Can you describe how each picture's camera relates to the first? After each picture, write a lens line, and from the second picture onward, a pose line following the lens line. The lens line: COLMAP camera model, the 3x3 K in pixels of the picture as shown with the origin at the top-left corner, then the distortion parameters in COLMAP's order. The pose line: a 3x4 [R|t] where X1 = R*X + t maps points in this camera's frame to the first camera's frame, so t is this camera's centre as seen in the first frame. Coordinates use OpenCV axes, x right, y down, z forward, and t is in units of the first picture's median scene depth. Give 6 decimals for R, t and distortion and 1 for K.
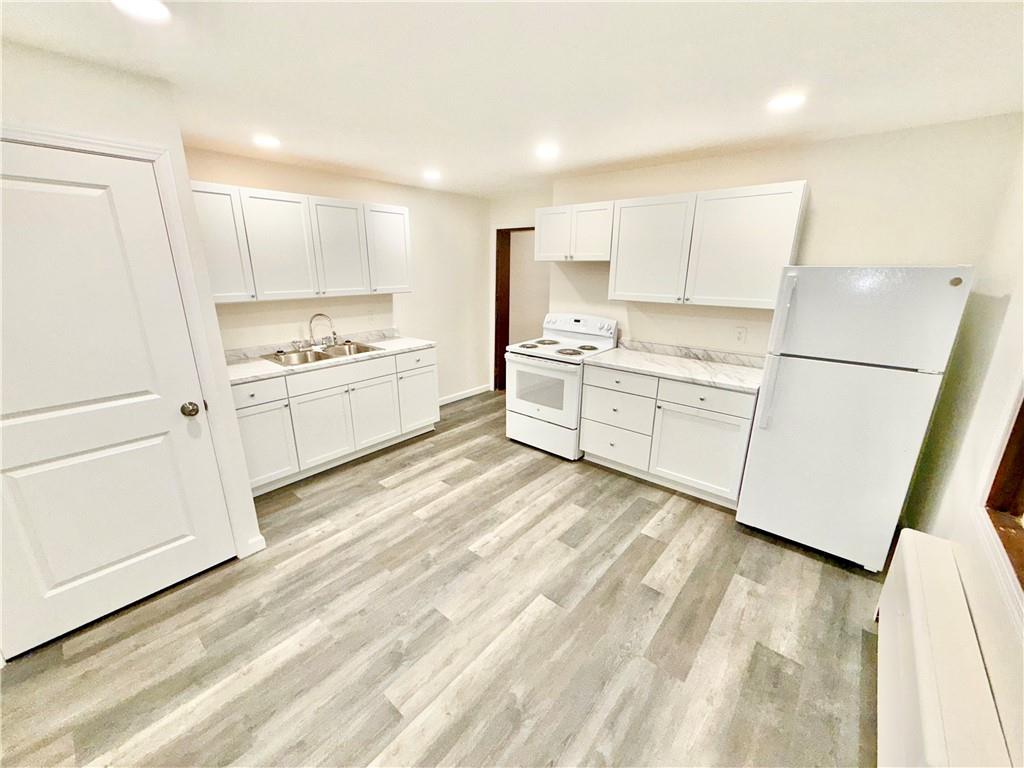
lens RADIAL K [[408.3, 0, 509.6], [0, 408.3, 383.3], [0, 0, 1]] dist [-0.000561, 0.000023]
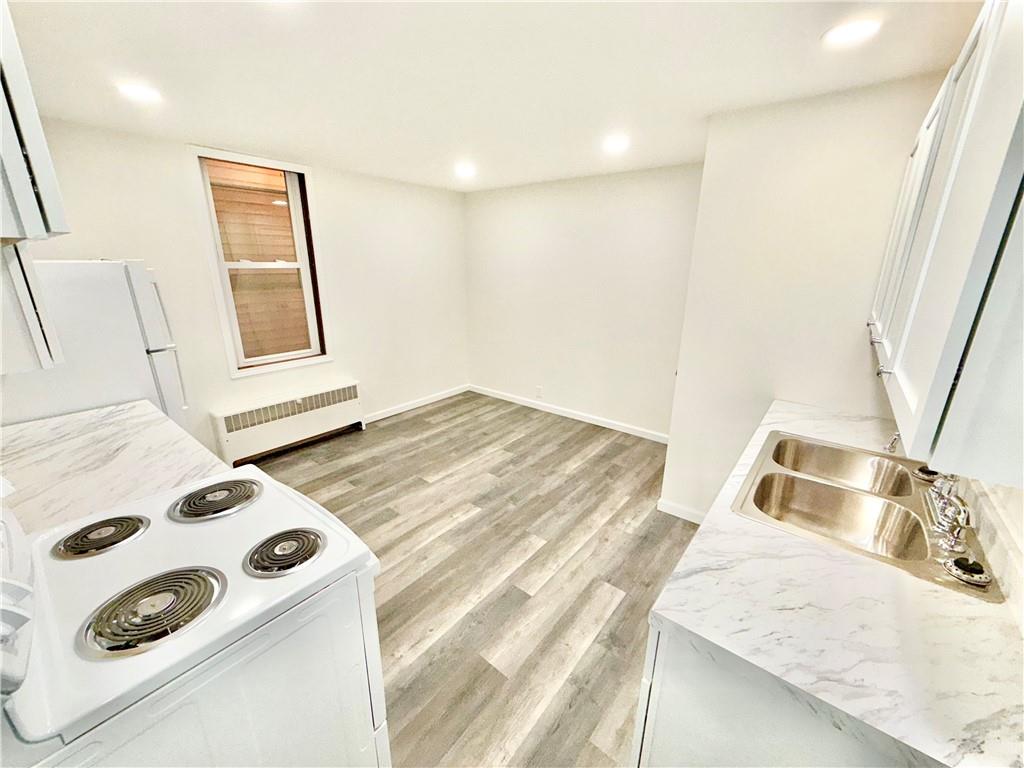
lens RADIAL K [[408.3, 0, 510.7], [0, 408.3, 386.1], [0, 0, 1]] dist [-0.000561, 0.000023]
pose [[-0.999573, -0.003750, -0.028978, -0.114177], [-0.018986, 0.837204, 0.546561, -0.396047], [0.022211, 0.546878, -0.836918, 1.359480]]
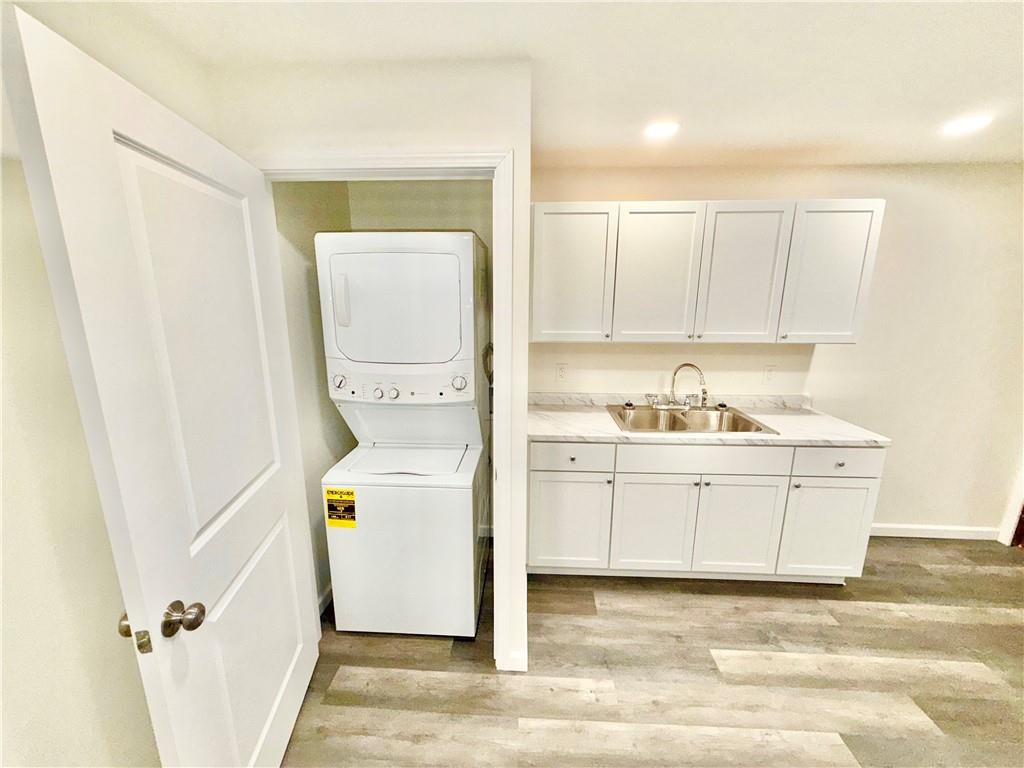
lens RADIAL K [[408.3, 0, 511.6], [0, 408.3, 381.5], [0, 0, 1]] dist [-0.000561, 0.000023]
pose [[0.609866, 0.166304, -0.774859, -0.097388], [-0.223000, 0.974240, 0.033580, -0.100351], [0.760484, 0.152314, 0.631241, 0.330231]]
